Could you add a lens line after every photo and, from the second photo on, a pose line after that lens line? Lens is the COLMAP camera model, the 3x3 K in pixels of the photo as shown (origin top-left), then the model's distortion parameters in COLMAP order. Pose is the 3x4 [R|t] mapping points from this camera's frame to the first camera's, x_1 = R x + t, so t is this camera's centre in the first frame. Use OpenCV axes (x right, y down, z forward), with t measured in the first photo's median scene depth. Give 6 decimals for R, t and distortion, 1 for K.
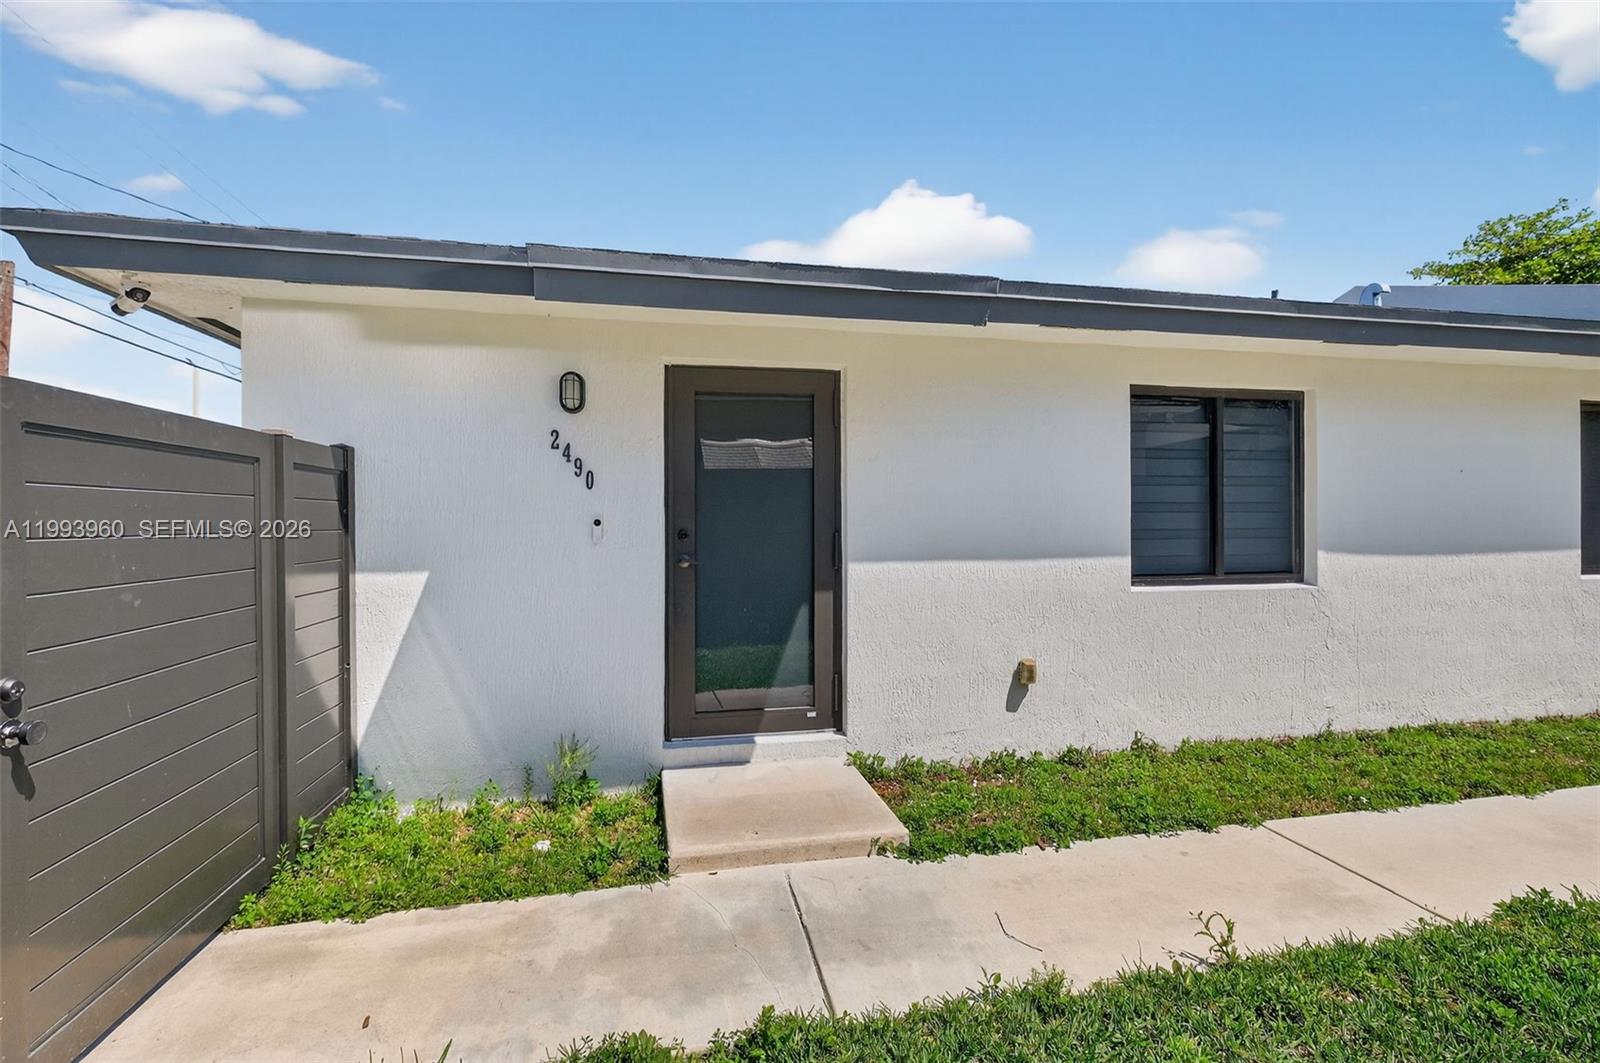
lens RADIAL K [[708.3, 0, 802.4], [0, 708.3, 511.6], [0, 0, 1]] dist [-0.001412, -0.000588]
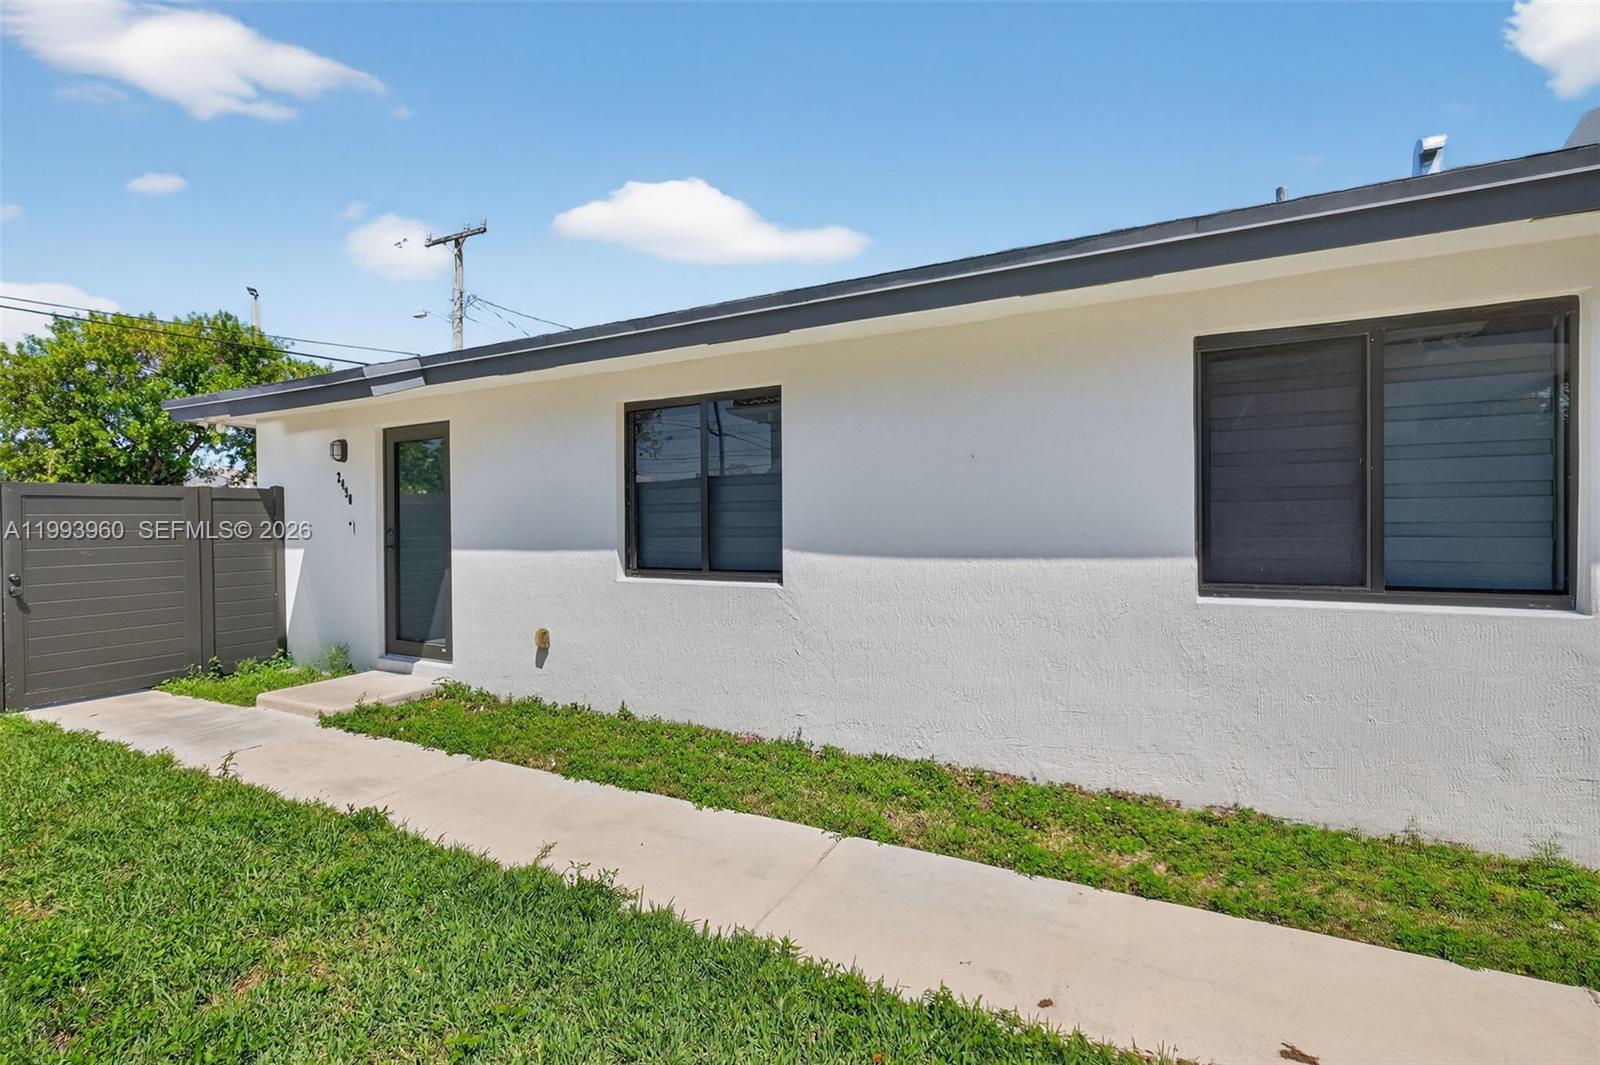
lens RADIAL K [[708.1, 0, 799.8], [0, 708.1, 510.4], [0, 0, 1]] dist [-0.011341, -0.000291]
pose [[0.783162, -0.012391, -0.621695, 1.420244], [0.018476, 0.999824, 0.003347, -0.001812], [0.621544, -0.014108, 0.783253, 0.273701]]
